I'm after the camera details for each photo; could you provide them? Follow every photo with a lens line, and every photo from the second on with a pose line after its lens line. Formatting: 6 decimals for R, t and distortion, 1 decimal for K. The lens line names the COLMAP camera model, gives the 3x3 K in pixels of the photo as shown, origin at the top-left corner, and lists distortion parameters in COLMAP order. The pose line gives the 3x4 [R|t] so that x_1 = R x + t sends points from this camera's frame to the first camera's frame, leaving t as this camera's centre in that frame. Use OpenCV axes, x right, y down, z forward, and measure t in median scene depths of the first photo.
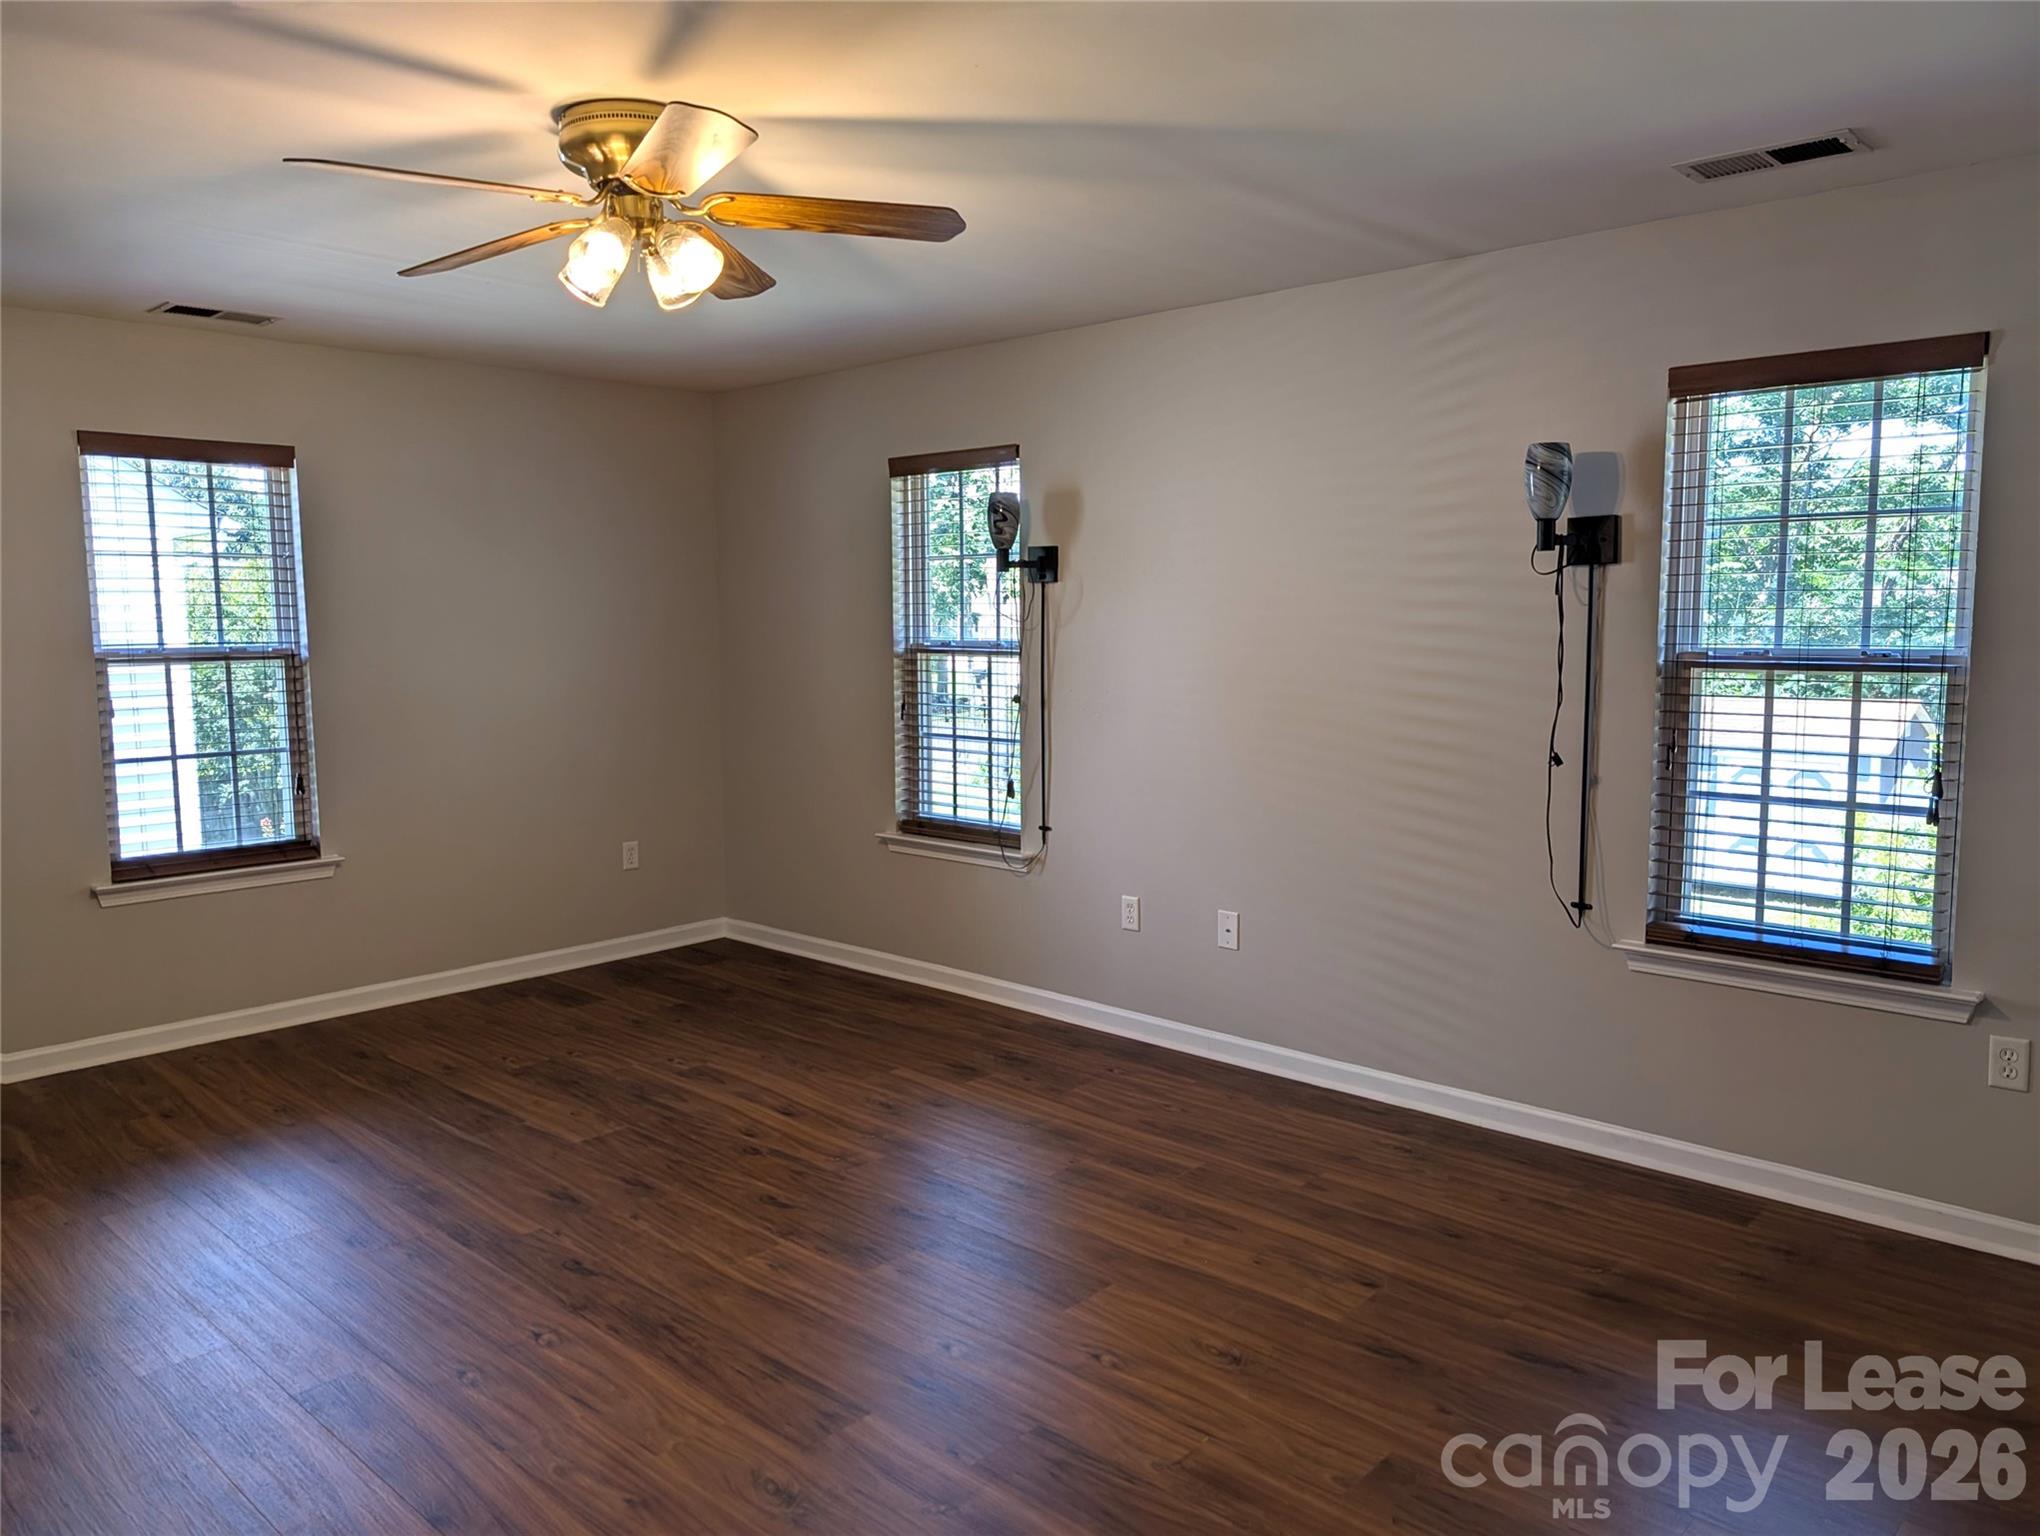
lens RADIAL K [[1462.5, 0, 1020.0], [0, 1462.5, 768.0], [0, 0, 1]] dist [0.021377, 0.004422]
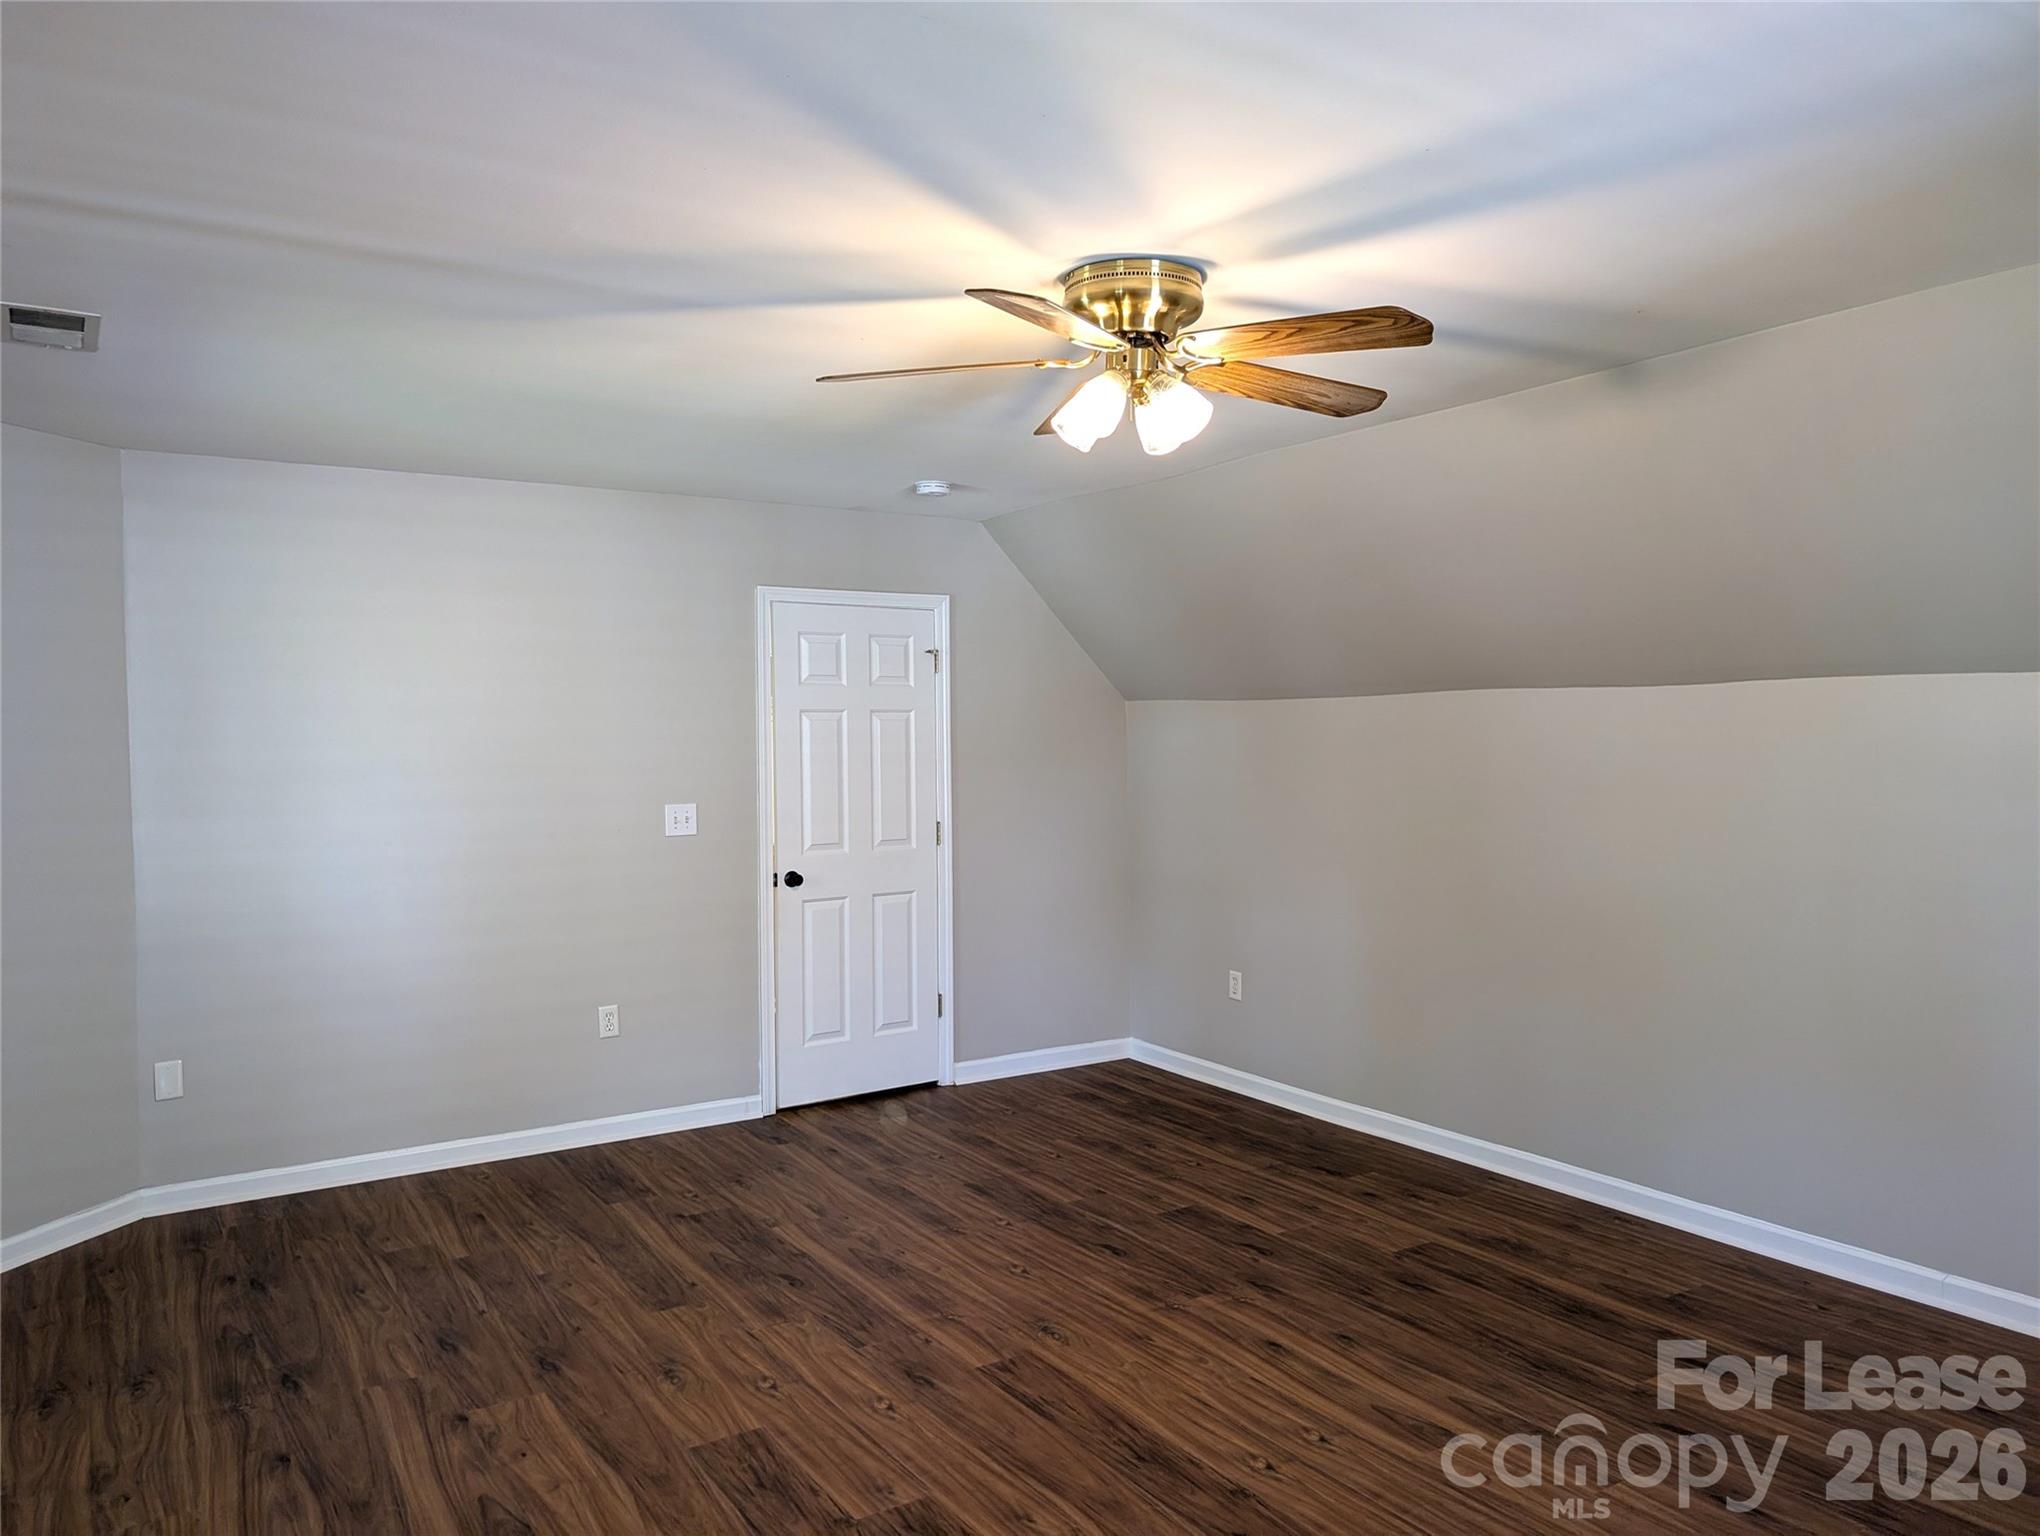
lens RADIAL K [[1462.5, 0, 1020.0], [0, 1462.5, 768.0], [0, 0, 1]] dist [0.021377, 0.004422]
pose [[-0.968222, 0.014934, 0.249644, -0.425570], [0.045528, 0.992060, 0.117233, -0.209959], [-0.245911, 0.124873, -0.961215, 1.963497]]
